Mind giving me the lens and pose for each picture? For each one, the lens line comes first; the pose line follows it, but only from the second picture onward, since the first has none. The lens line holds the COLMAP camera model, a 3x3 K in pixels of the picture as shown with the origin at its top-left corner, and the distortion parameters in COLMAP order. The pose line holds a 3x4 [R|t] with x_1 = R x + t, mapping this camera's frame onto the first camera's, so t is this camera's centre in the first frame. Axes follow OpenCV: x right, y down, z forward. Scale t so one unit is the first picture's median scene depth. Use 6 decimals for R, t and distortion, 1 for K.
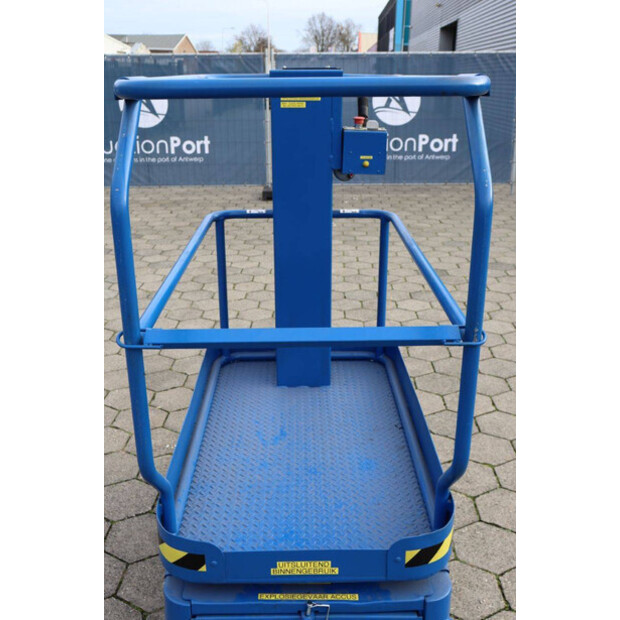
lens RADIAL K [[655.7, 0, 310.0], [0, 655.7, 310.0], [0, 0, 1]] dist [-0.042410, 0.012452]
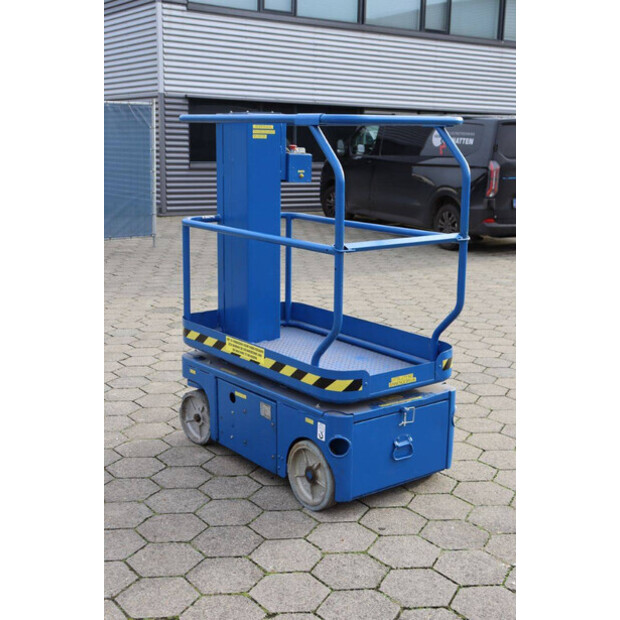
lens RADIAL K [[849.7, 0, 310.0], [0, 849.7, 310.0], [0, 0, 1]] dist [0.047751, 0.025932]
pose [[0.801735, -0.110850, 0.587311, -1.528000], [0.192638, 0.978137, -0.078354, 0.334155], [-0.565785, 0.175958, 0.805560, -0.754908]]
